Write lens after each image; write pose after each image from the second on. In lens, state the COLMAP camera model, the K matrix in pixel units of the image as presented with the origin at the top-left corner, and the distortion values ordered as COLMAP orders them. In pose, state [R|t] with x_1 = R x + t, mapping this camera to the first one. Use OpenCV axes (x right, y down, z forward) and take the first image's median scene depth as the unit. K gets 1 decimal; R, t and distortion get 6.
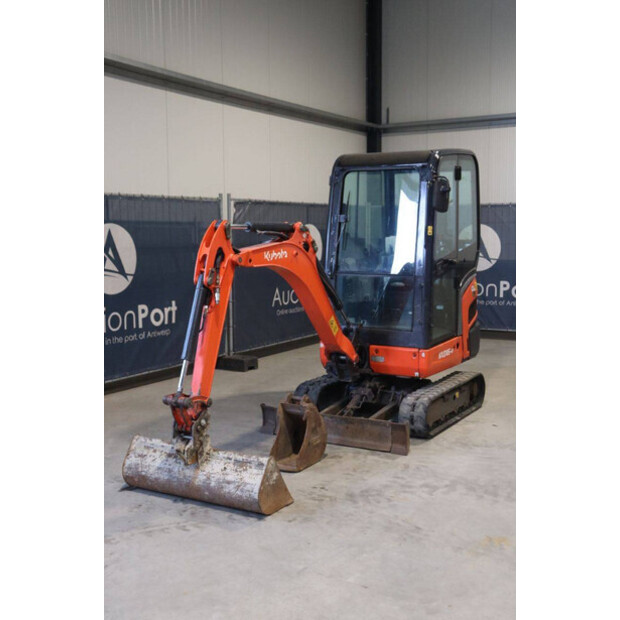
lens RADIAL K [[764.2, 0, 312.0], [0, 764.2, 325.4], [0, 0, 1]] dist [0.015425, 0.000000]
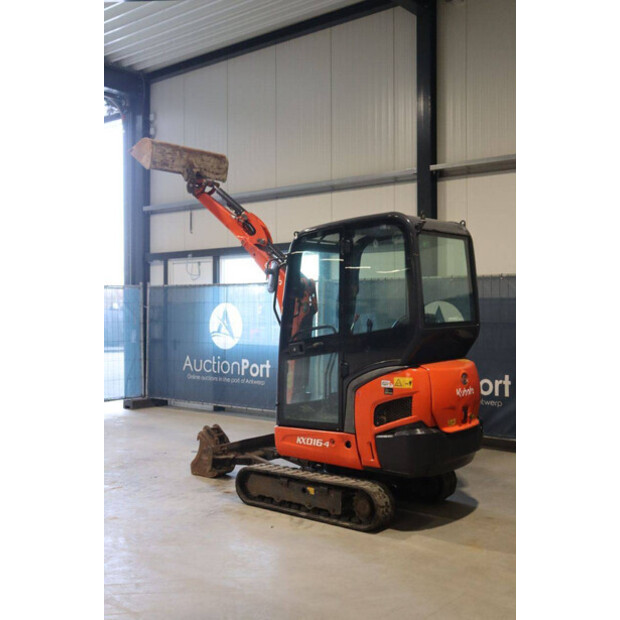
lens RADIAL K [[743.7, 0, 300.5], [0, 743.7, 299.9], [0, 0, 1]] dist [-0.005417, 0.000000]
pose [[-0.168170, 0.000364, -0.985758, 1.174440], [-0.114055, 0.993277, 0.019824, -0.166528], [0.979138, 0.115764, -0.166998, 1.223135]]
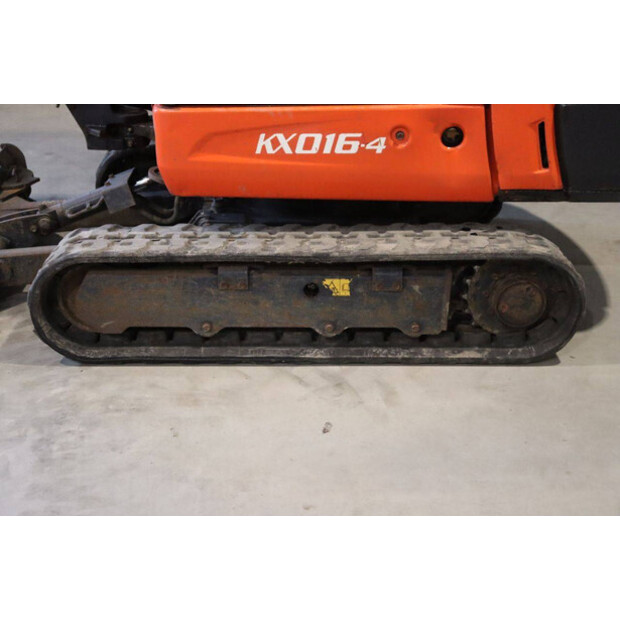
lens RADIAL K [[932.3, 0, 310.0], [0, 932.3, 311.2], [0, 0, 1]] dist [0.110440, 0.000000]
pose [[0.533825, 0.380046, -0.755378, 0.521125], [-0.126389, 0.919135, 0.373117, -0.043584], [0.836096, -0.103707, 0.538691, 0.866509]]
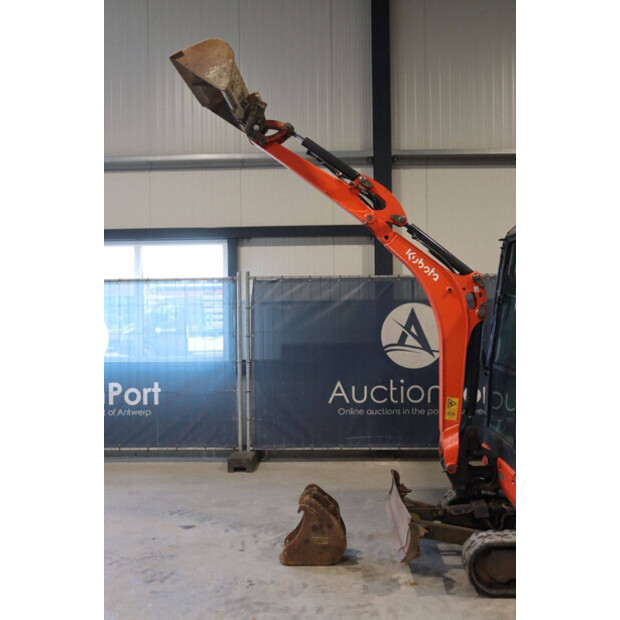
lens RADIAL K [[691.8, 0, 306.0], [0, 691.8, 305.3], [0, 0, 1]] dist [-0.029381, 0.000000]
pose [[0.472633, 0.002478, -0.881256, 0.660092], [-0.100094, 0.993676, -0.050888, -0.080617], [0.875556, 0.112259, 0.469892, 0.504195]]
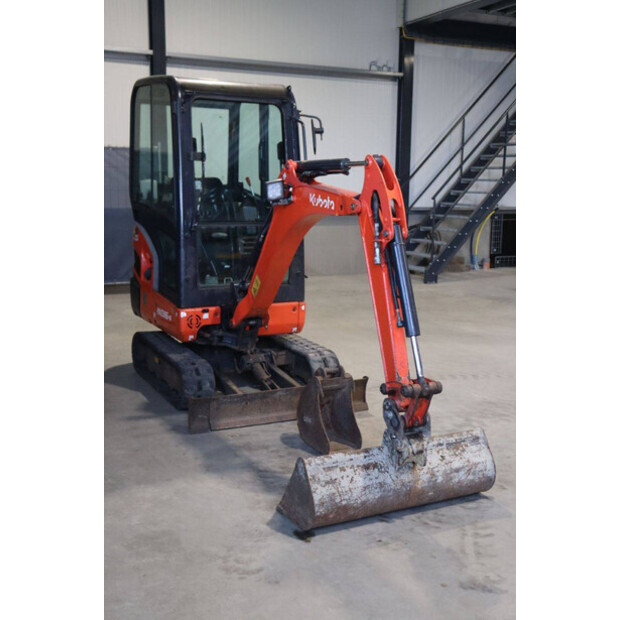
lens RADIAL K [[764.2, 0, 305.3], [0, 764.2, 308.2], [0, 0, 1]] dist [0.015425, 0.000000]
pose [[0.541427, -0.124578, 0.831467, -0.655488], [0.087439, 0.991942, 0.091684, -0.048185], [-0.836188, 0.023062, 0.547957, 0.500163]]
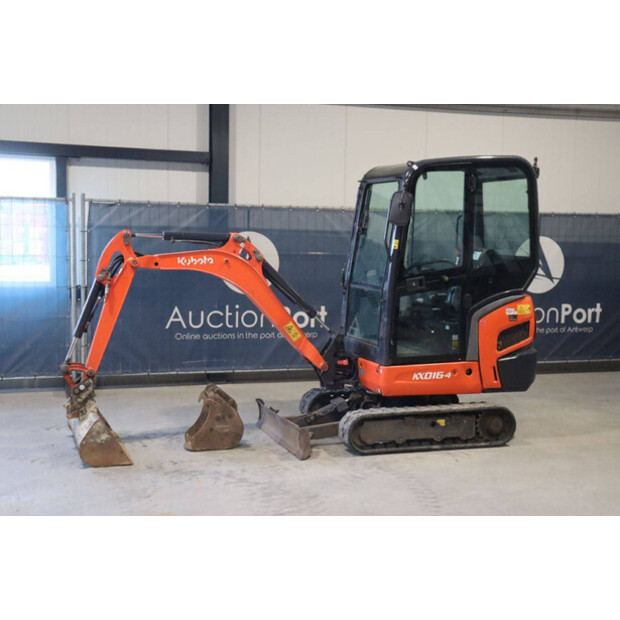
lens RADIAL K [[907.1, 0, 322.7], [0, 907.1, 303.5], [0, 0, 1]] dist [0.081674, 0.000000]
pose [[0.764281, 0.068688, -0.641215, 0.853886], [-0.102565, 0.994602, -0.015706, -0.022144], [0.636675, 0.077769, 0.767201, 0.060584]]
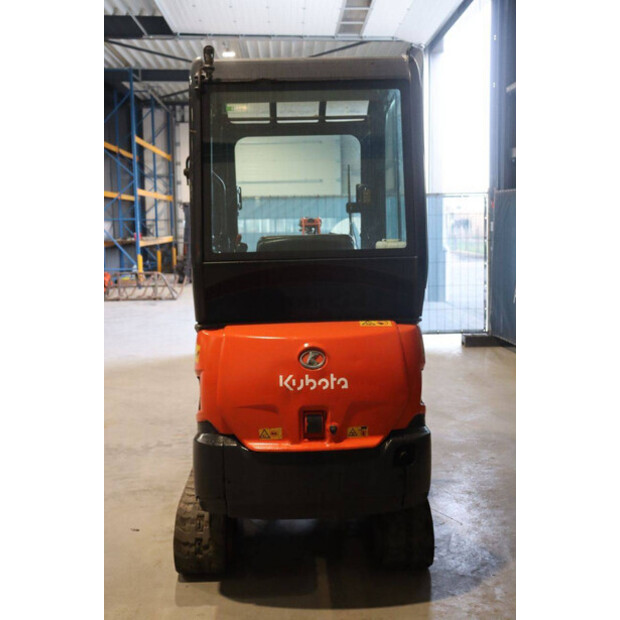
lens RADIAL K [[791.1, 0, 283.0], [0, 791.1, 306.5], [0, 0, 1]] dist [0.041844, 0.000000]
pose [[-0.860069, 0.077908, -0.504195, 0.491979], [-0.033959, 0.977337, 0.208947, -0.216950], [0.509047, 0.196830, -0.837931, 1.711372]]
